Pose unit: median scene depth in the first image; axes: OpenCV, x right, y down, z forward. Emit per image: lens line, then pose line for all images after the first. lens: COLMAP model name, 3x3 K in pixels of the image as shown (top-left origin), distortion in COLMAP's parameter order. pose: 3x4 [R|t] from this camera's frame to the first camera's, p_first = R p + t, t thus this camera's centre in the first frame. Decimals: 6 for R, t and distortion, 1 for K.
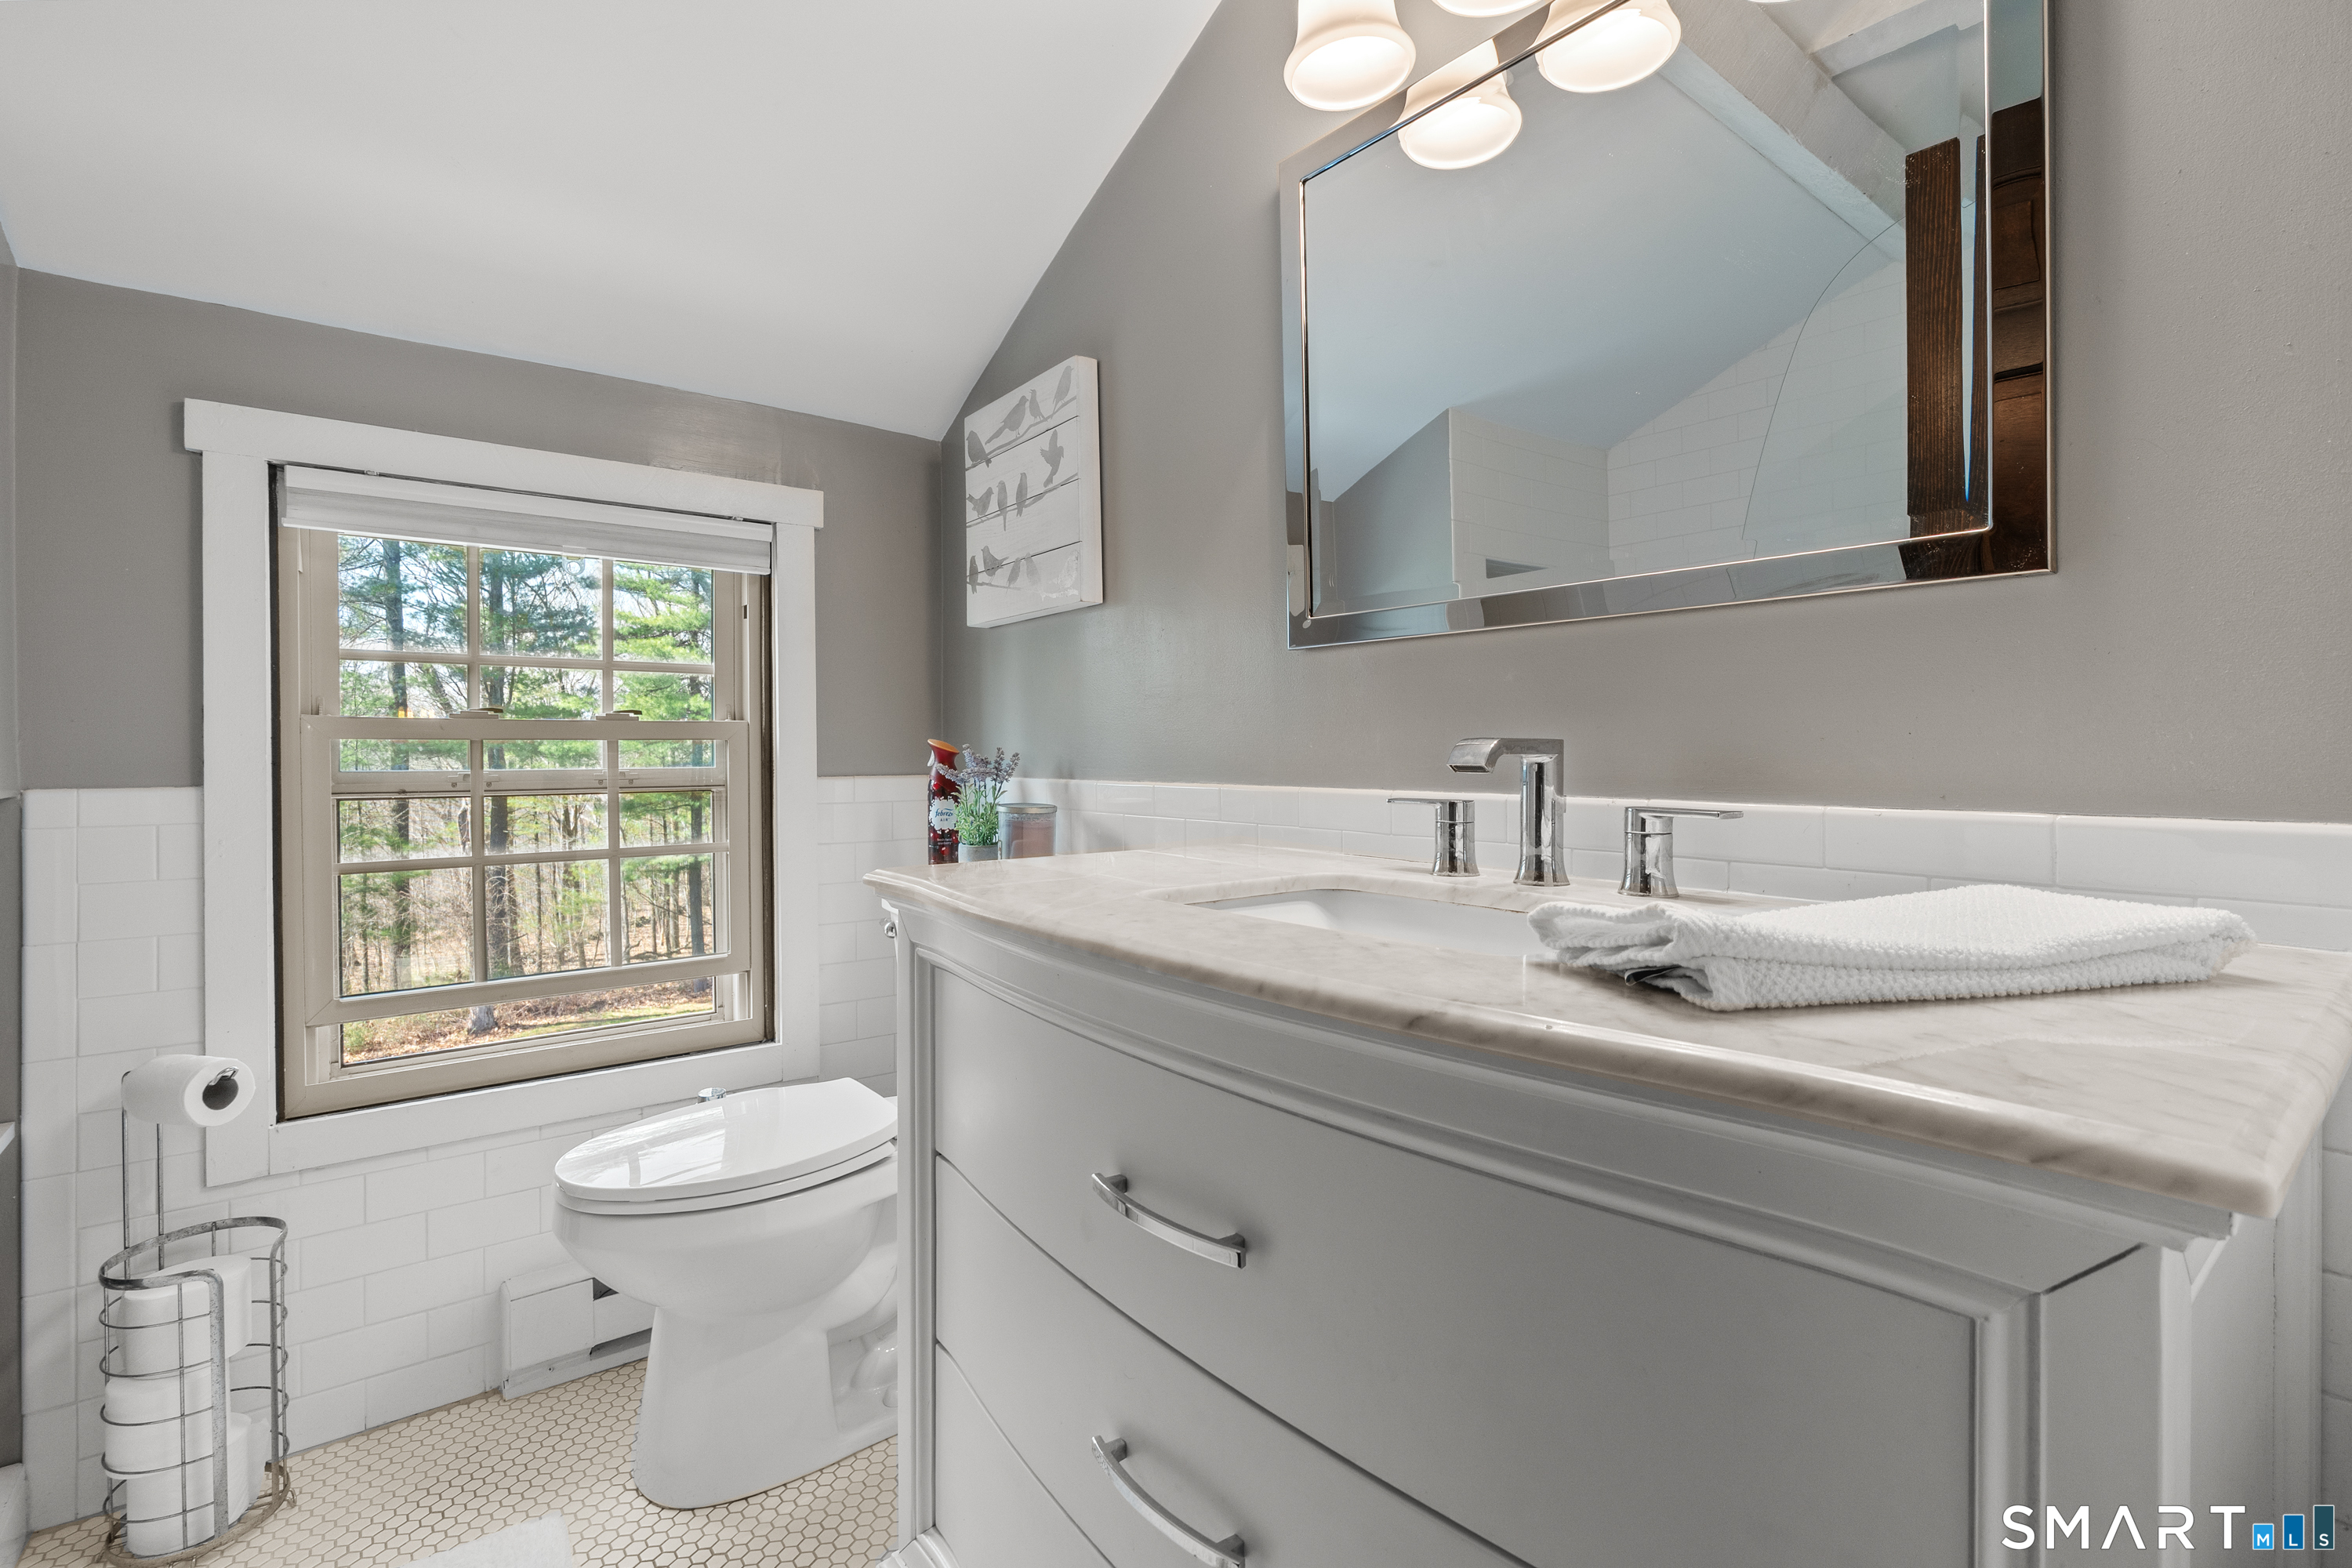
lens RADIAL K [[1099.6, 0, 1170.0], [0, 1099.6, 767.7], [0, 0, 1]] dist [-0.002074, 0.000452]
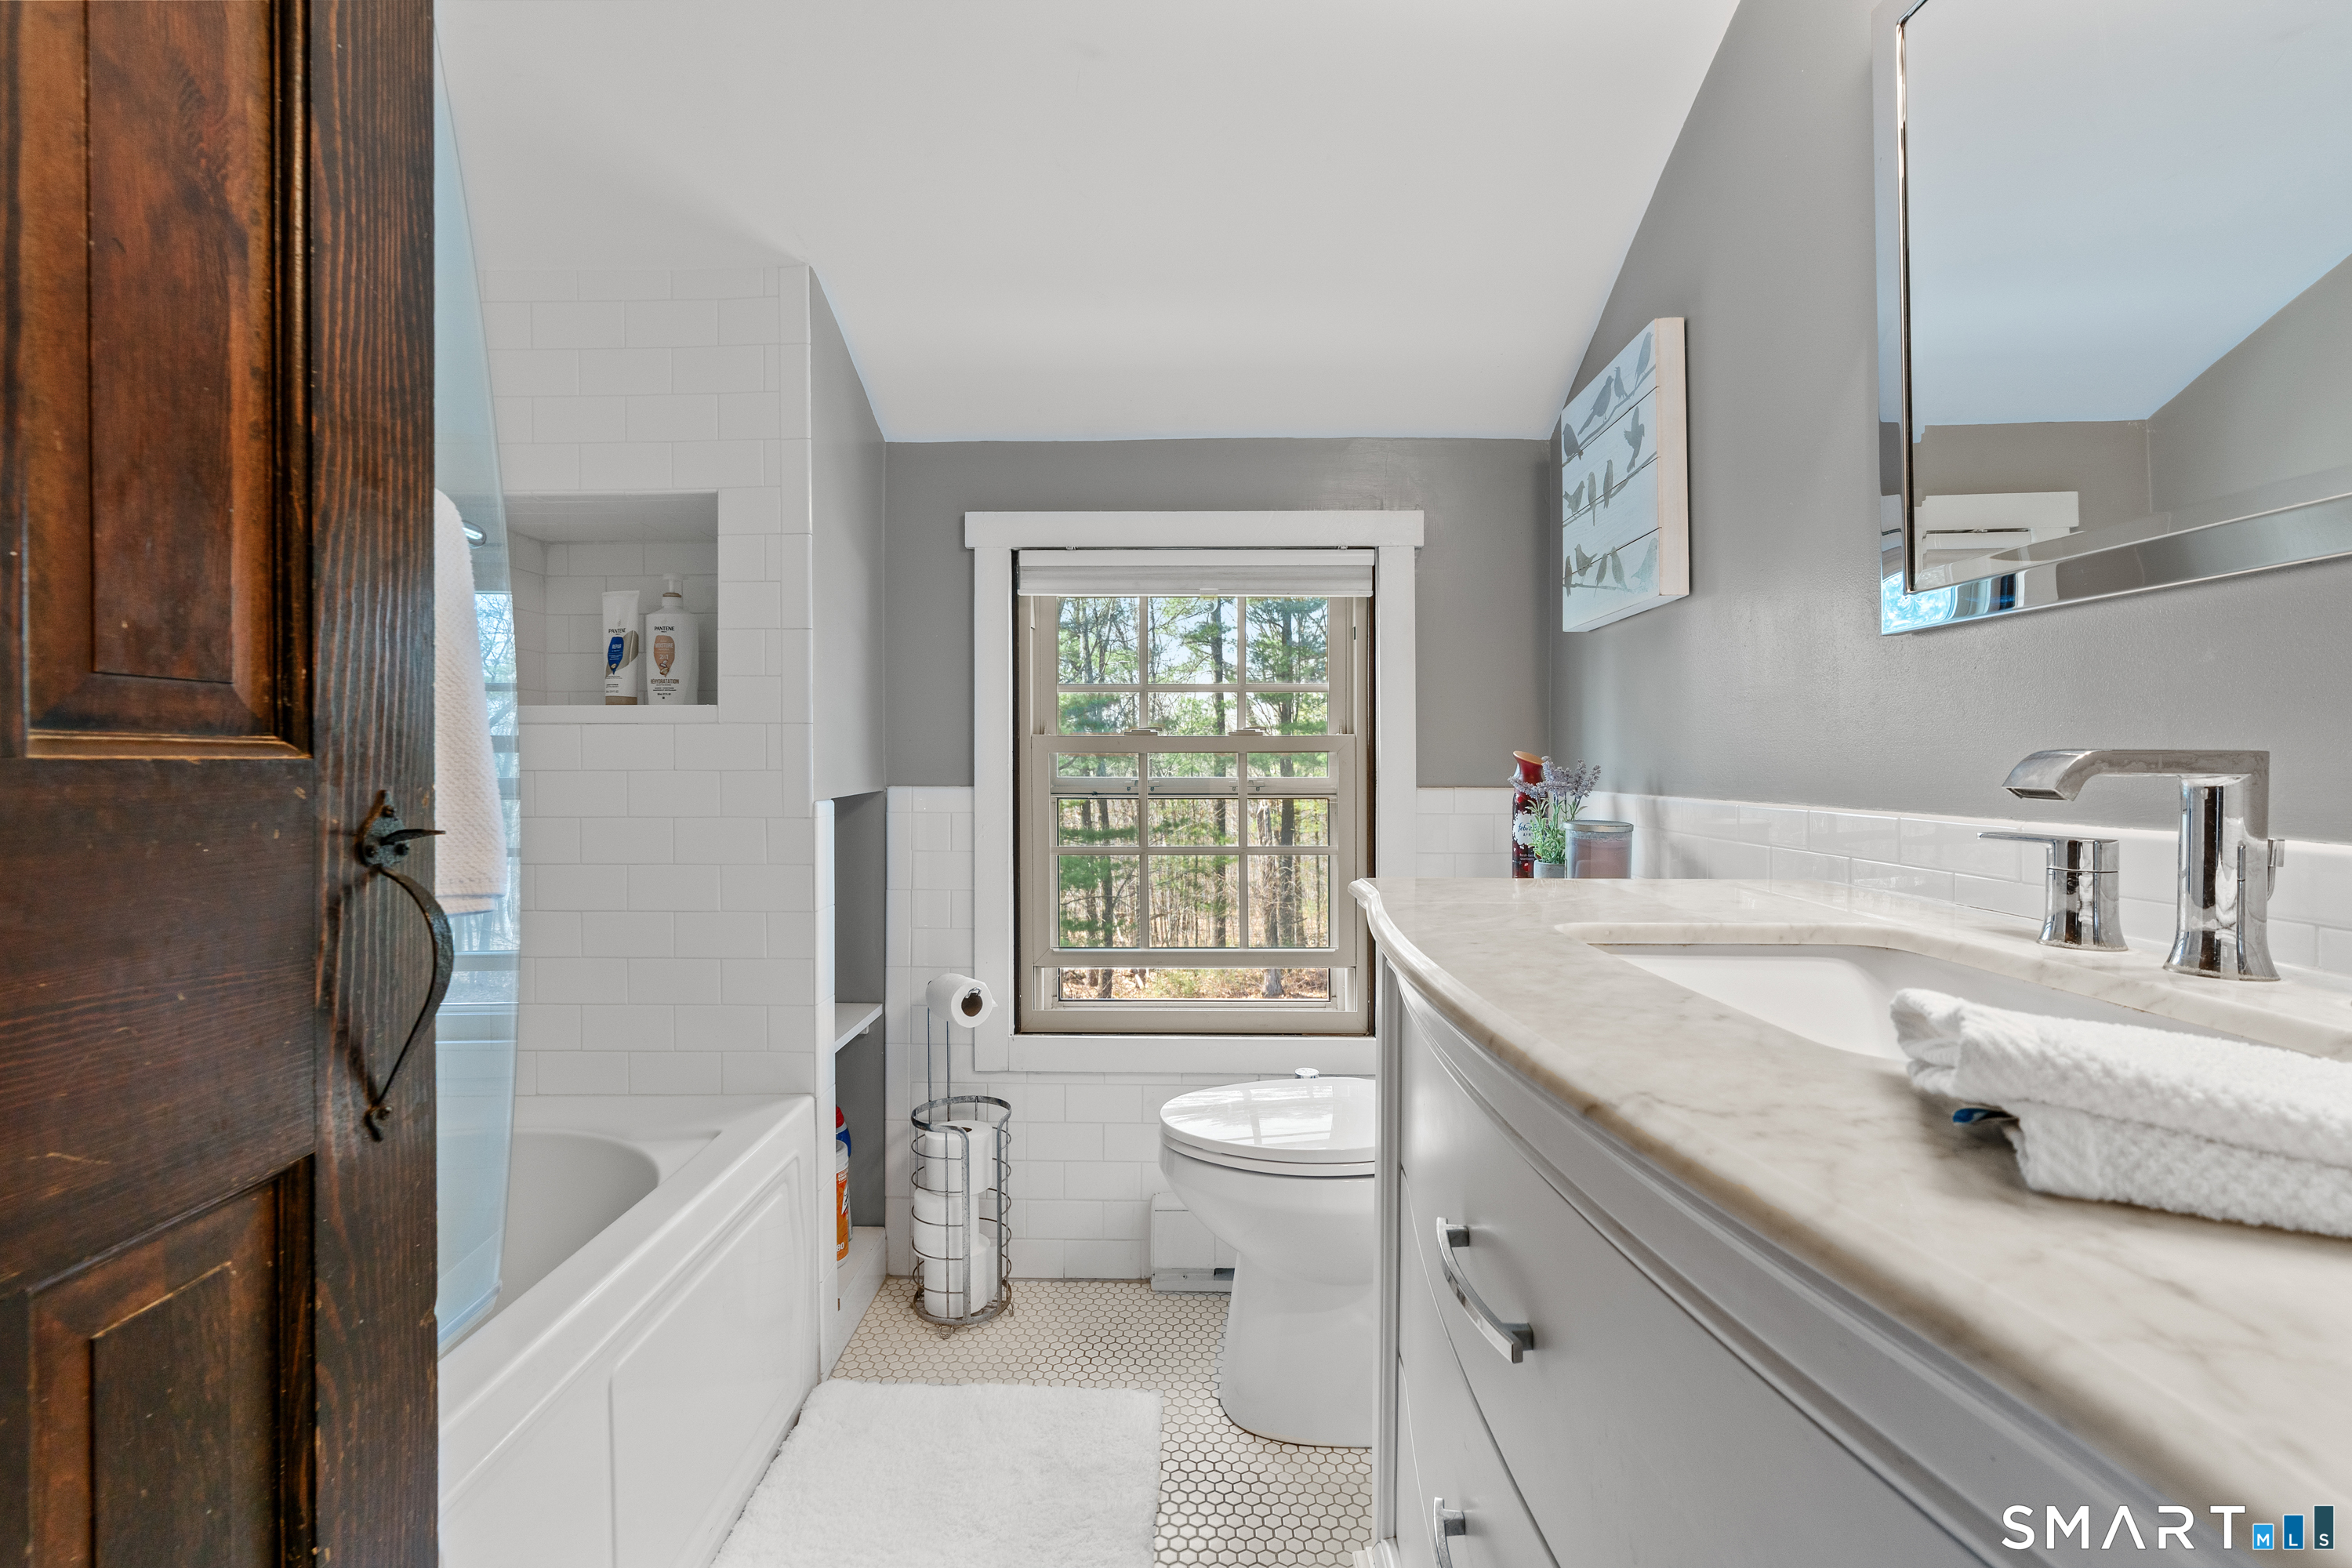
lens RADIAL K [[1083.0, 0, 1148.2], [0, 1083.0, 779.8], [0, 0, 1]] dist [-0.014944, 0.010128]
pose [[0.768477, 0.014412, -0.639715, 0.166359], [-0.013497, 0.999889, 0.006312, -0.002683], [0.639735, 0.003784, 0.768586, 0.070839]]
